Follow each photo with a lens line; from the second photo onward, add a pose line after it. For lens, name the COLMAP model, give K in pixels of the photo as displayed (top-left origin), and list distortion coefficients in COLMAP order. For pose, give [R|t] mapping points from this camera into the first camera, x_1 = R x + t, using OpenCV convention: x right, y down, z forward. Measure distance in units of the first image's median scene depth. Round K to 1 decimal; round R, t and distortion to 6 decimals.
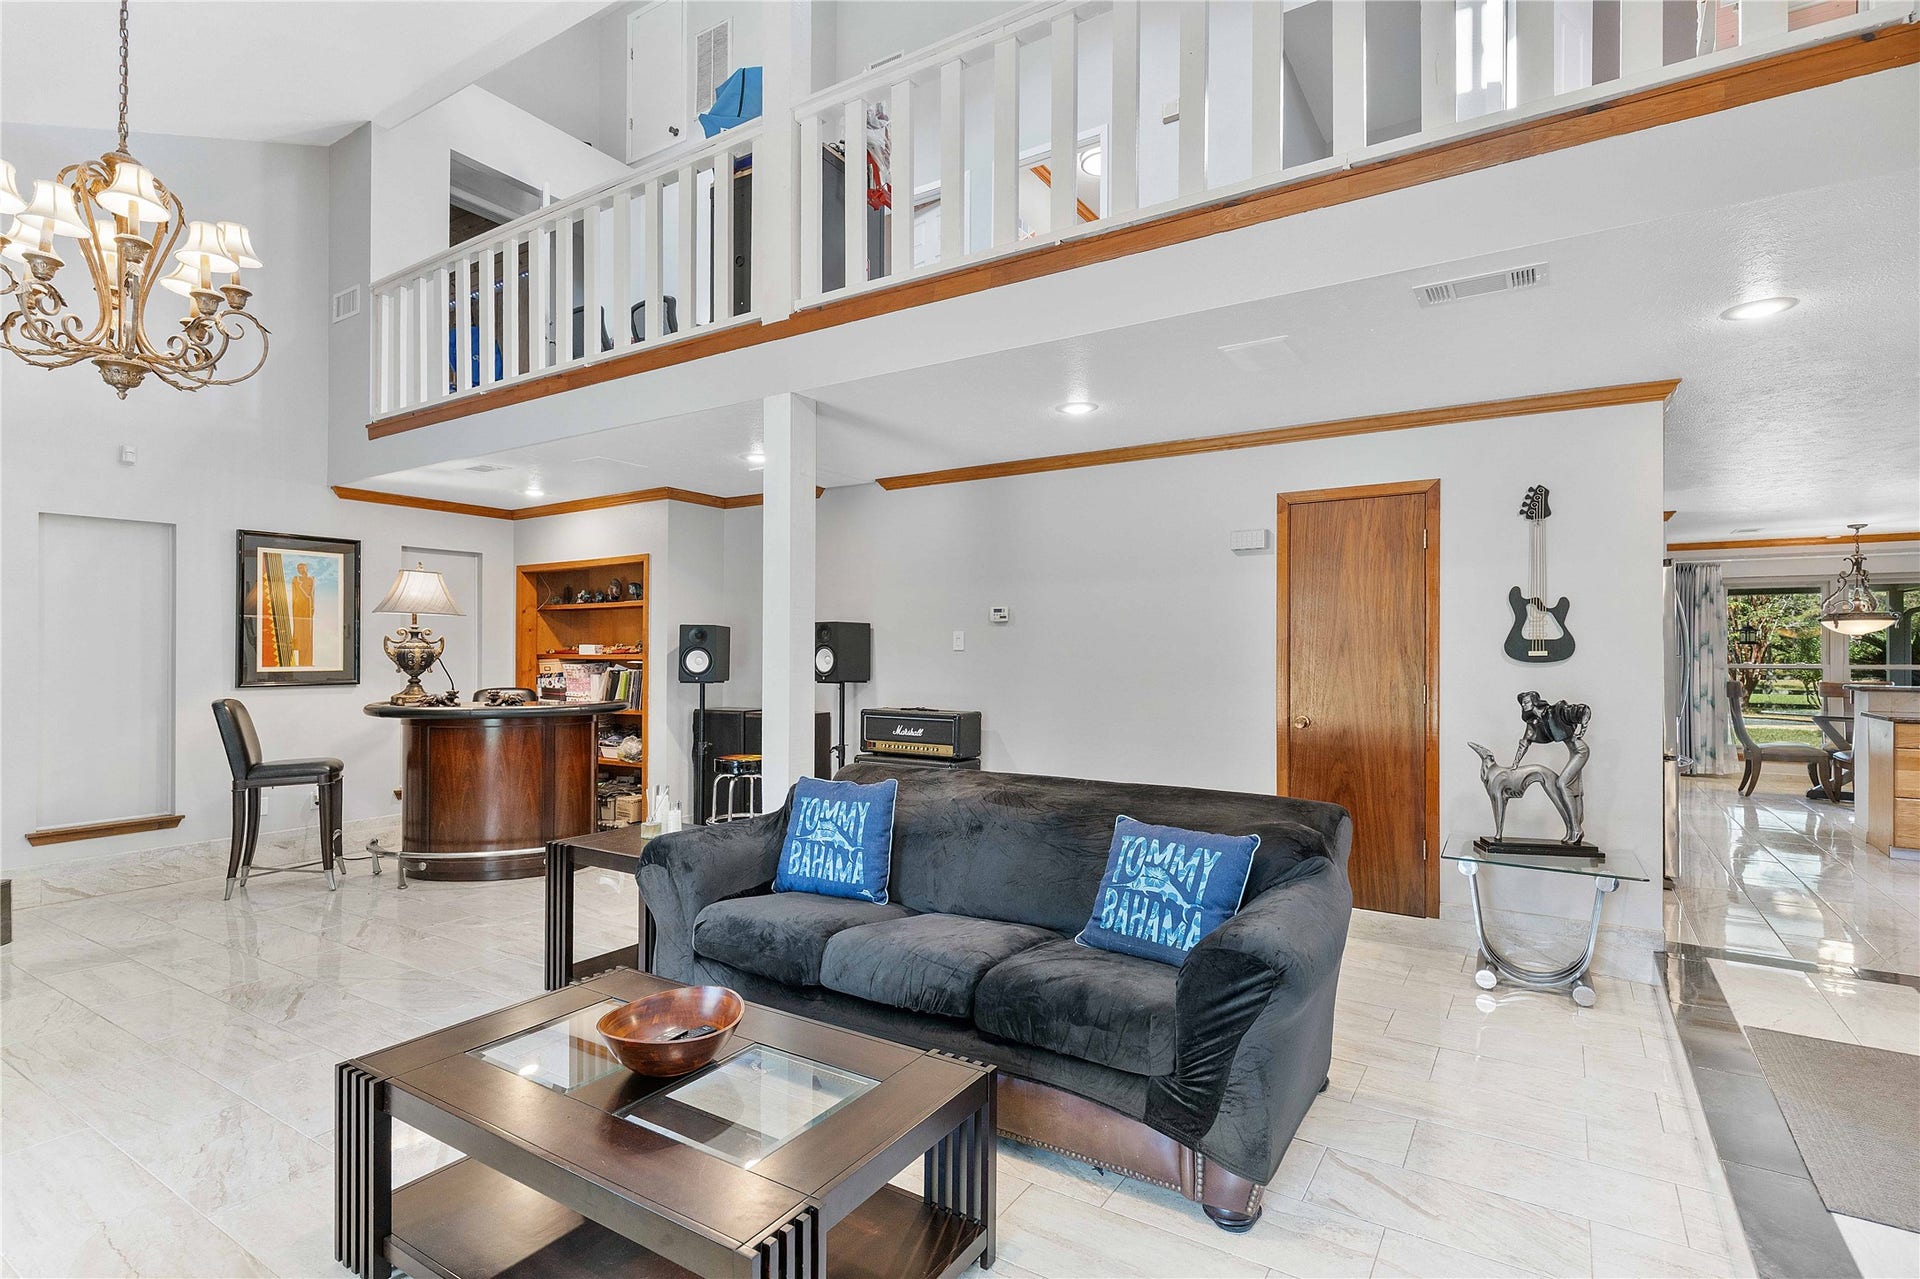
lens RADIAL K [[937.0, 0, 960.0], [0, 937.0, 639.5], [0, 0, 1]] dist [-0.000108, 0.000074]
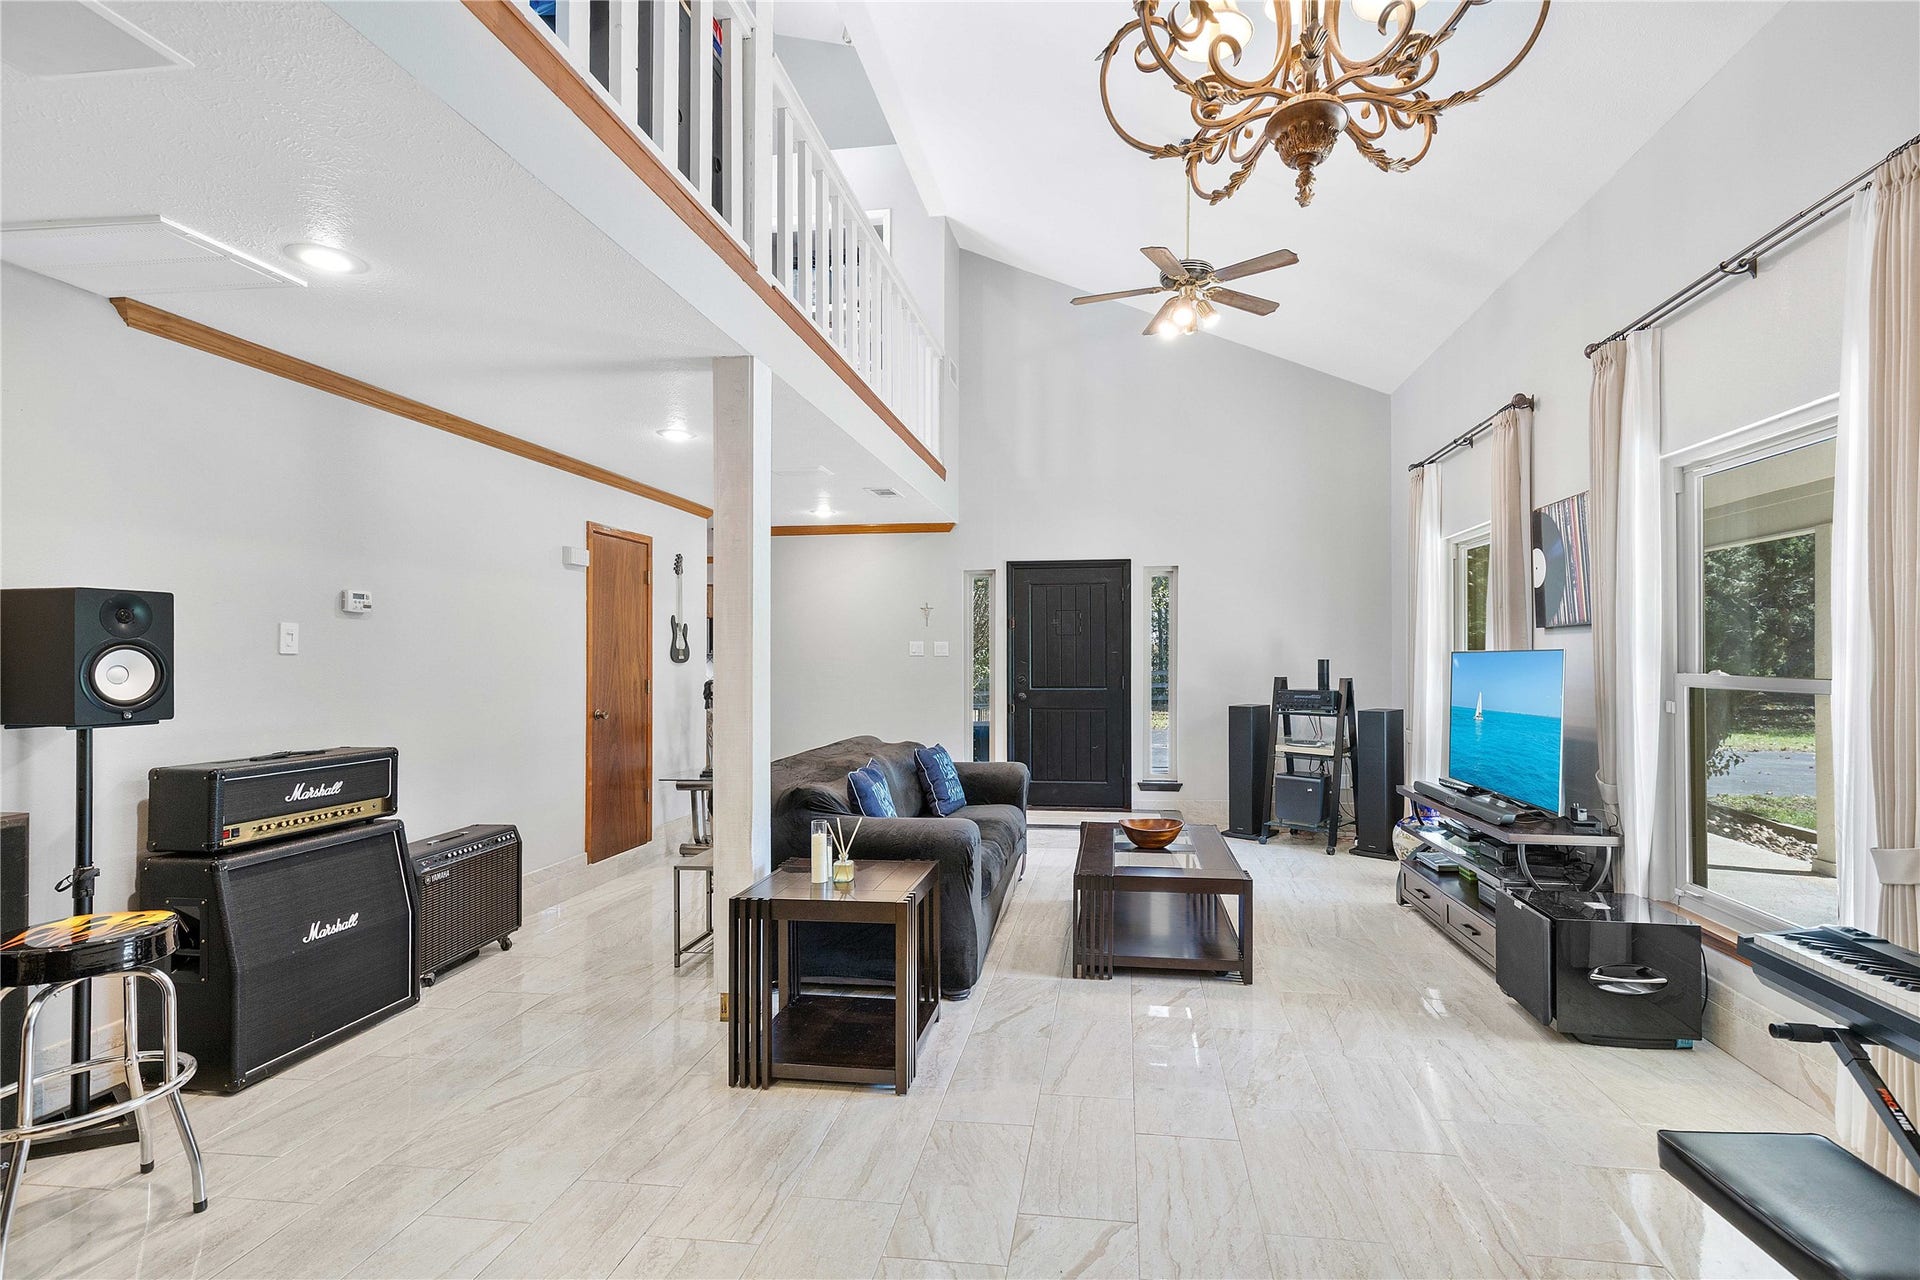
lens RADIAL K [[937.0, 0, 960.0], [0, 937.0, 640.0], [0, 0, 1]] dist [-0.000108, 0.000074]
pose [[-0.390970, 0.020877, 0.920167, -0.763673], [-0.005964, 0.999664, -0.025215, 0.015822], [-0.920384, -0.015346, -0.390714, 0.864800]]
